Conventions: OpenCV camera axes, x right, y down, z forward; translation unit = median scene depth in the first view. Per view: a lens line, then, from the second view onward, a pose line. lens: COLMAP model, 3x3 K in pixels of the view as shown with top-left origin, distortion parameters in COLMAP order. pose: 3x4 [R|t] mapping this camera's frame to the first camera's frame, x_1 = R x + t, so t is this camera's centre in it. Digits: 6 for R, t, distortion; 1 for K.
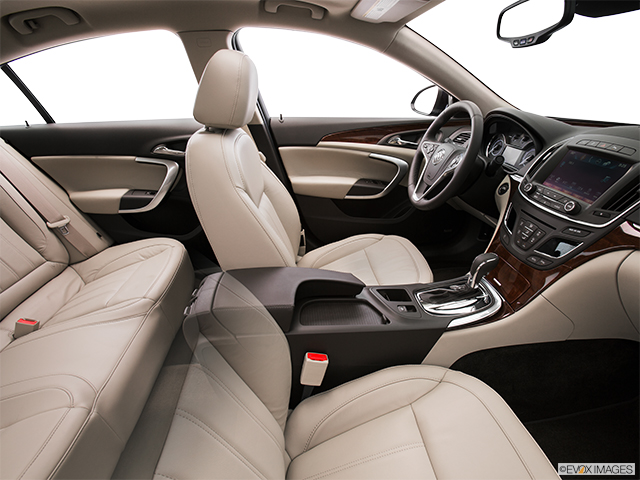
lens RADIAL K [[328.9, 0, 320.0], [0, 328.9, 240.0], [0, 0, 1]] dist [-0.065795, 0.000639]
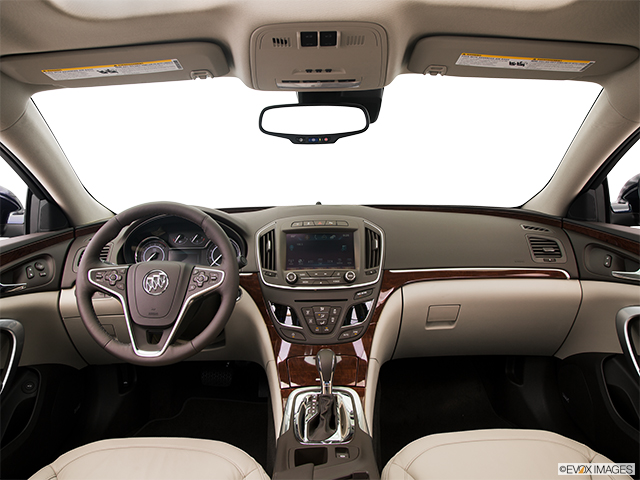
lens RADIAL K [[502.1, 0, 320.0], [0, 502.1, 240.0], [0, 0, 1]] dist [-0.125242, 0.072678]
pose [[0.058728, -0.126389, 0.990241, -0.799343], [0.440750, 0.893318, 0.087879, -0.352198], [-0.895707, 0.431288, 0.108168, 0.702321]]
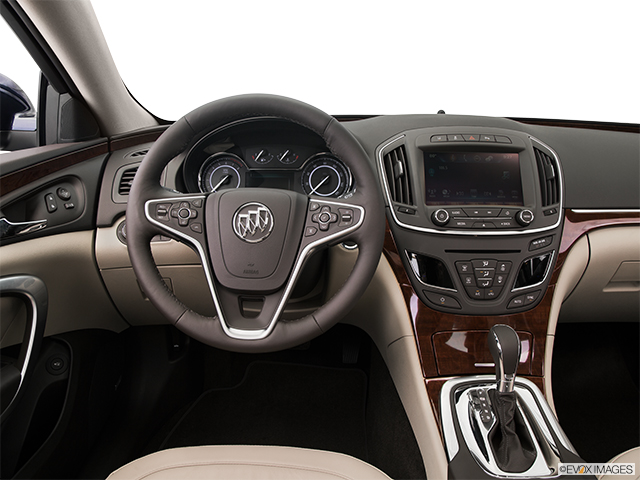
lens RADIAL K [[505.2, 0, 320.0], [0, 505.2, 240.0], [0, 0, 1]] dist [-0.118564, 0.067982]
pose [[0.073656, -0.269437, 0.960197, -0.349247], [0.421647, 0.880938, 0.214852, -0.438058], [-0.903764, 0.389039, 0.178493, 1.044693]]
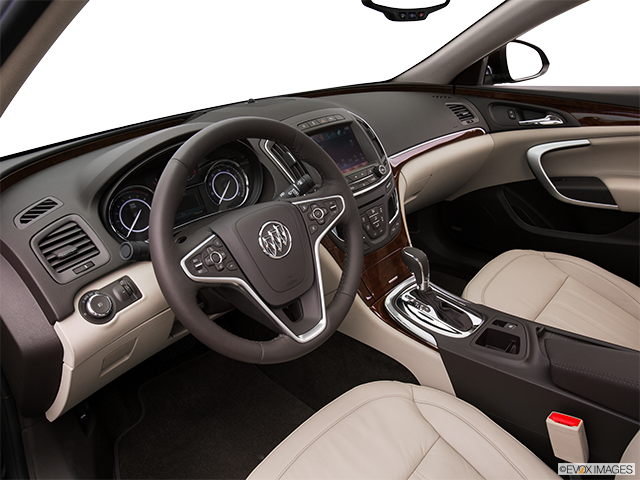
lens RADIAL K [[464.3, 0, 320.0], [0, 464.3, 240.0], [0, 0, 1]] dist [-0.058781, 0.000379]
pose [[-0.683814, -0.236264, 0.690346, -0.168275], [0.383882, 0.688106, 0.615748, -0.820254], [-0.620510, 0.686068, -0.379839, 1.564537]]
